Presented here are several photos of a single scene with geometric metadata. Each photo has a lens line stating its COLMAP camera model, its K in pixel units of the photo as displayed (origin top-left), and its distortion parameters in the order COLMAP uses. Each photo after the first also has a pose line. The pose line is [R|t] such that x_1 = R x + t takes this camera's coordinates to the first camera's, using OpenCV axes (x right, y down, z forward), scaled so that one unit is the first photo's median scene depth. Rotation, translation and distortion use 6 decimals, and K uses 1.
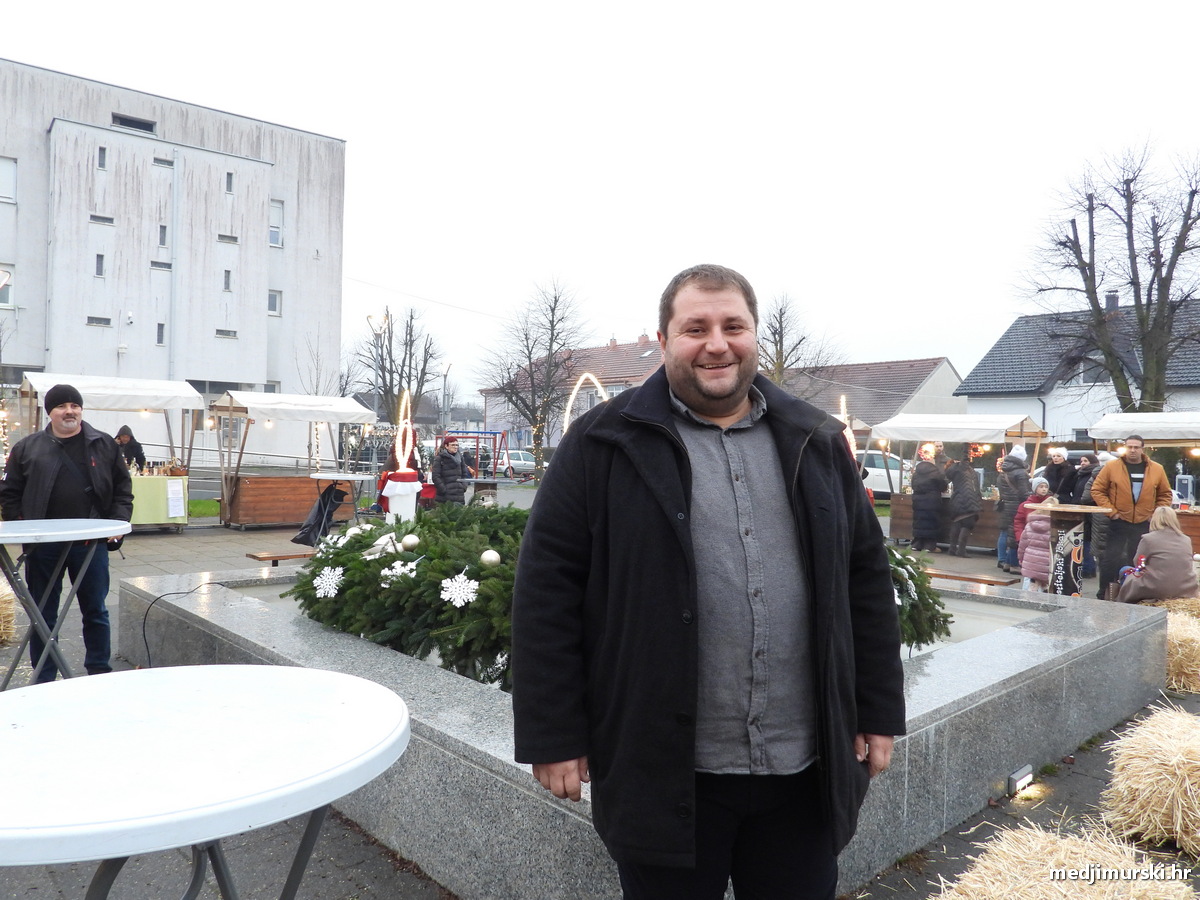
lens RADIAL K [[855.6, 0, 604.0], [0, 855.6, 446.9], [0, 0, 1]] dist [-0.018042, 0.004915]
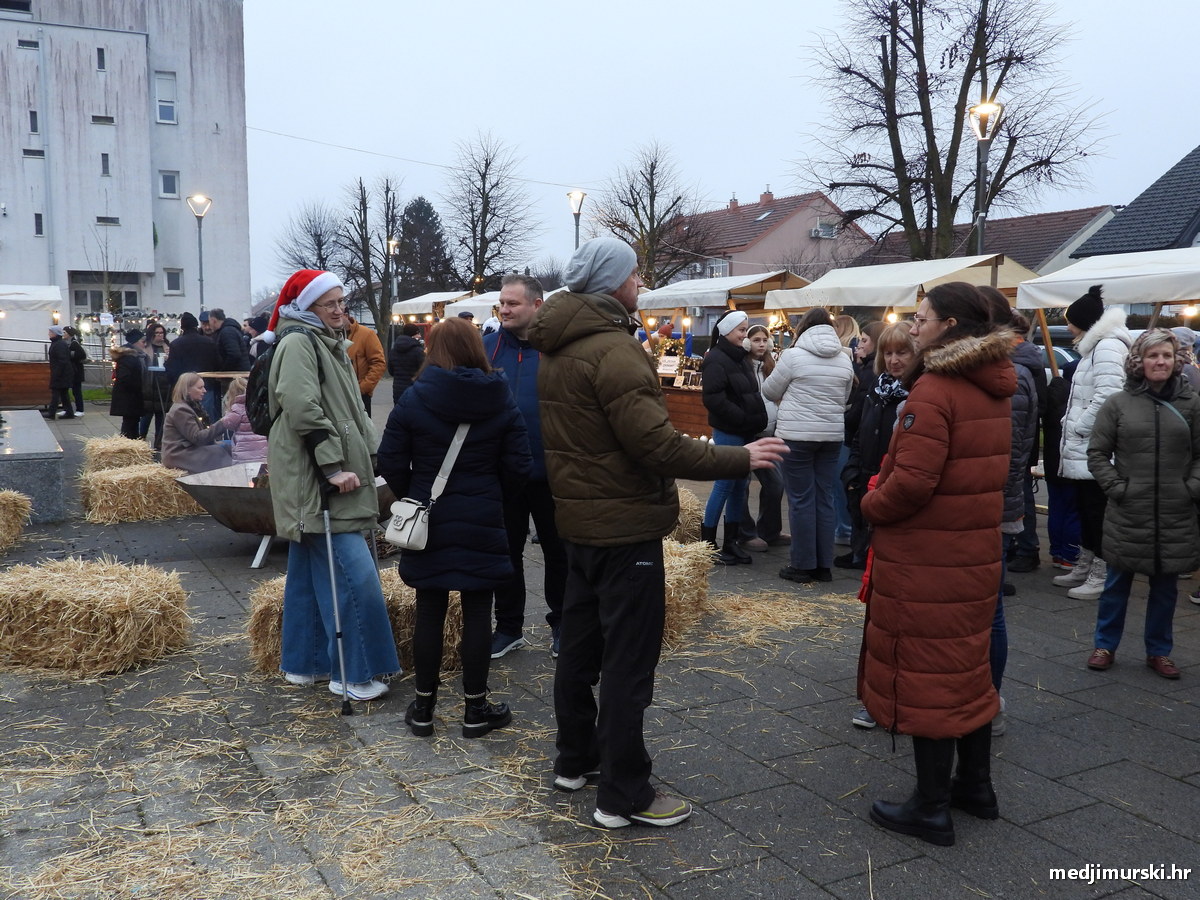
lens RADIAL K [[1075.6, 0, 601.7], [0, 1075.6, 442.8], [0, 0, 1]] dist [-0.005699, -0.003272]
pose [[0.968937, 0.008301, -0.247167, 0.406935], [0.015441, 0.995456, 0.093964, 0.011511], [0.246824, -0.094862, 0.964406, -0.056307]]
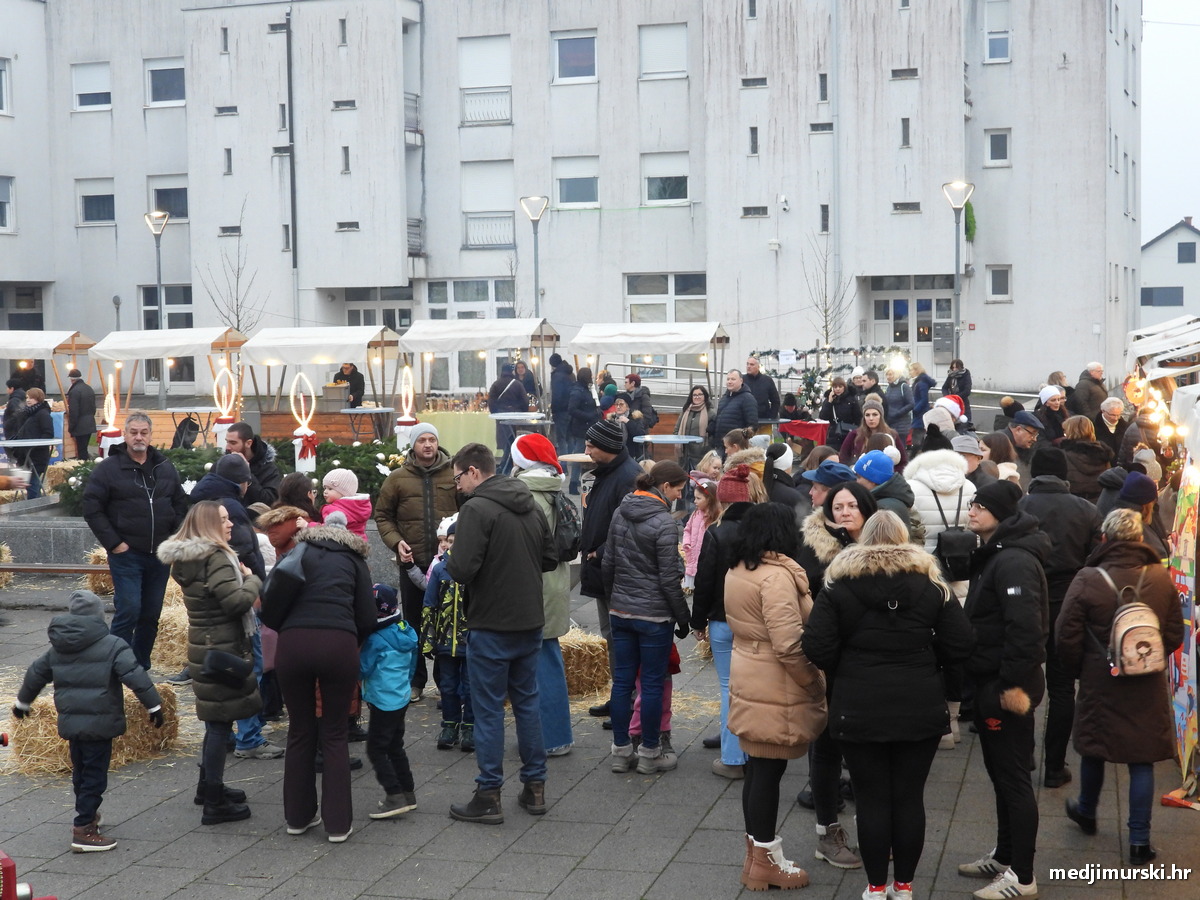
lens RADIAL K [[1928.0, 0, 599.0], [0, 1928.0, 452.8], [0, 0, 1]] dist [0.009992, 0.000000]
pose [[0.532914, 0.032846, -0.845531, 0.812302], [0.024428, 0.998233, 0.054175, -0.021577], [0.845816, -0.049526, 0.531170, -0.091088]]
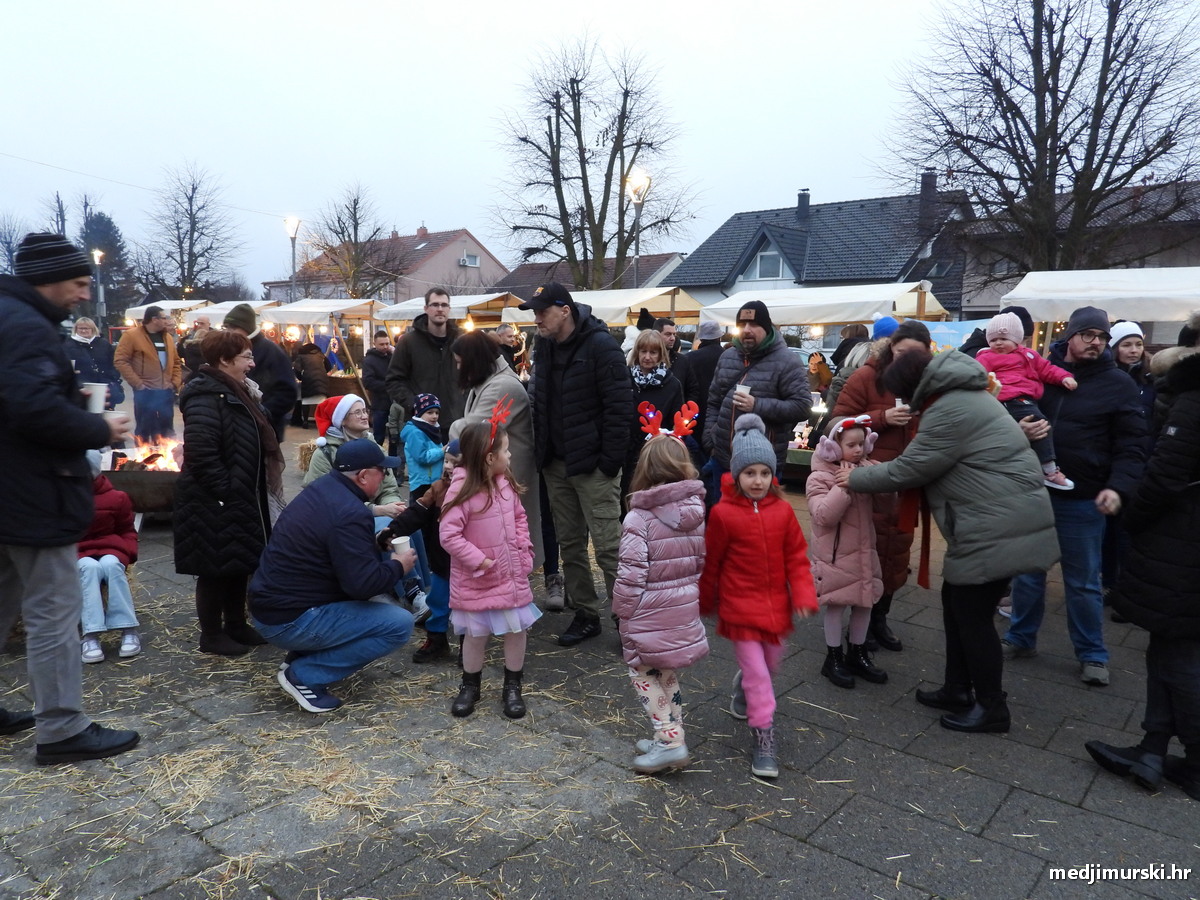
lens RADIAL K [[855.6, 0, 602.3], [0, 855.6, 443.6], [0, 0, 1]] dist [-0.018042, 0.004915]
pose [[0.992532, -0.014988, 0.121058, 0.359084], [0.000971, 0.993362, 0.115023, 0.011459], [-0.121978, -0.114046, 0.985959, -0.073135]]
